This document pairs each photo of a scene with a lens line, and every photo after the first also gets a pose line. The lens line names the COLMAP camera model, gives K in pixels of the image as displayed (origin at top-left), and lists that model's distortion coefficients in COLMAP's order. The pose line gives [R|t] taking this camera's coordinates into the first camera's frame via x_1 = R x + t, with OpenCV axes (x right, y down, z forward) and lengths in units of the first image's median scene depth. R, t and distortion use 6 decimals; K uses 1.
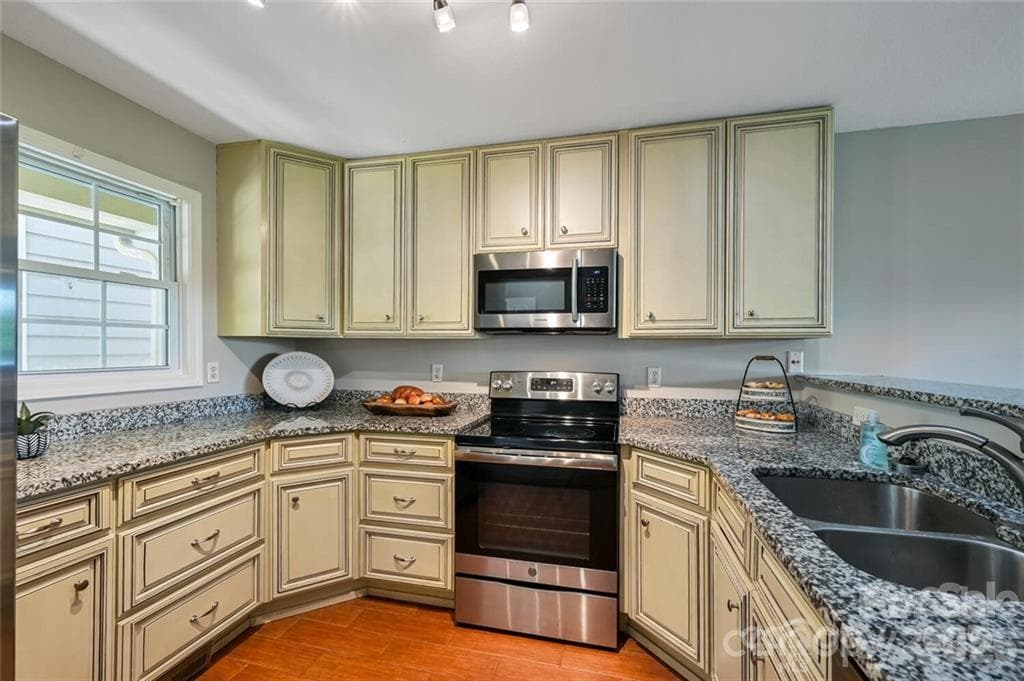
lens RADIAL K [[425.1, 0, 516.2], [0, 425.1, 349.4], [0, 0, 1]] dist [0.000598, 0.000108]
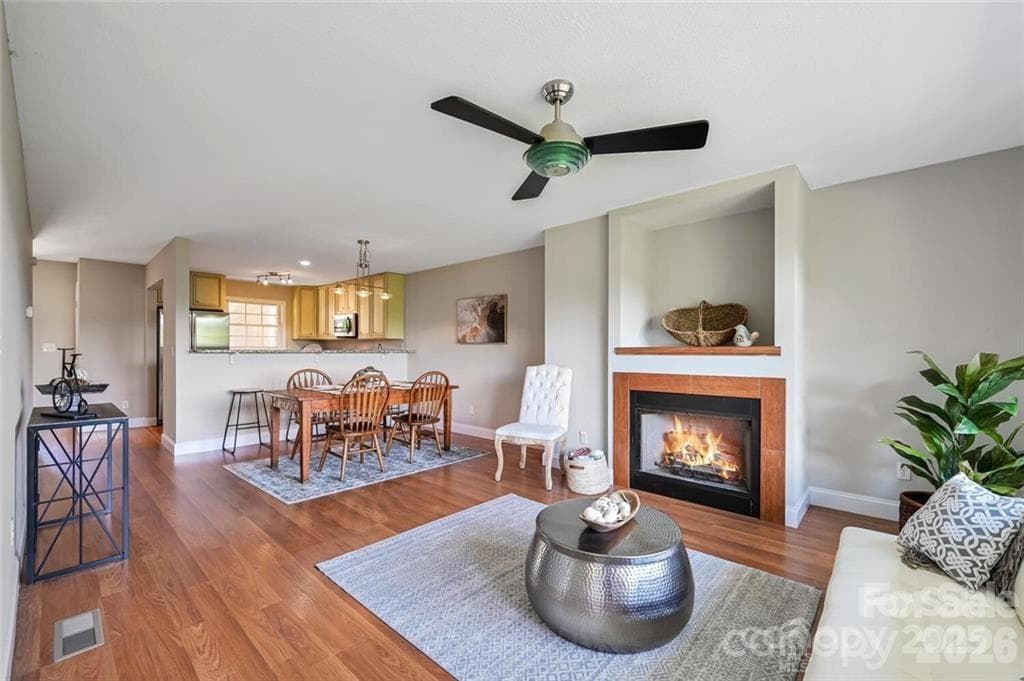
lens RADIAL K [[425.1, 0, 516.2], [0, 425.1, 349.4], [0, 0, 1]] dist [0.000598, 0.000108]
pose [[0.884532, 0.000158, -0.466479, 2.743672], [0.001044, 0.999997, 0.002317, 0.042747], [0.466477, -0.002536, 0.884529, -1.324031]]
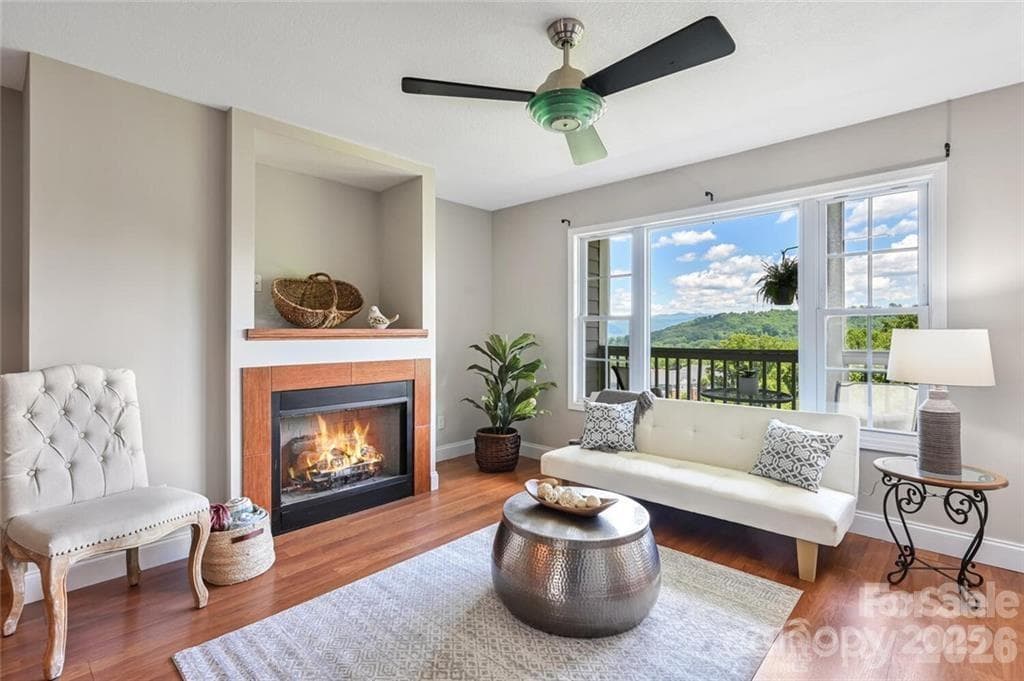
lens RADIAL K [[481.0, 0, 512.0], [0, 481.0, 328.6], [0, 0, 1]] dist [0.001224, 0.000300]
pose [[0.484603, 0.005625, 0.874716, 2.061474], [-0.002660, 0.999984, -0.004956, 0.042662], [-0.874730, 0.000075, 0.484610, -1.031714]]
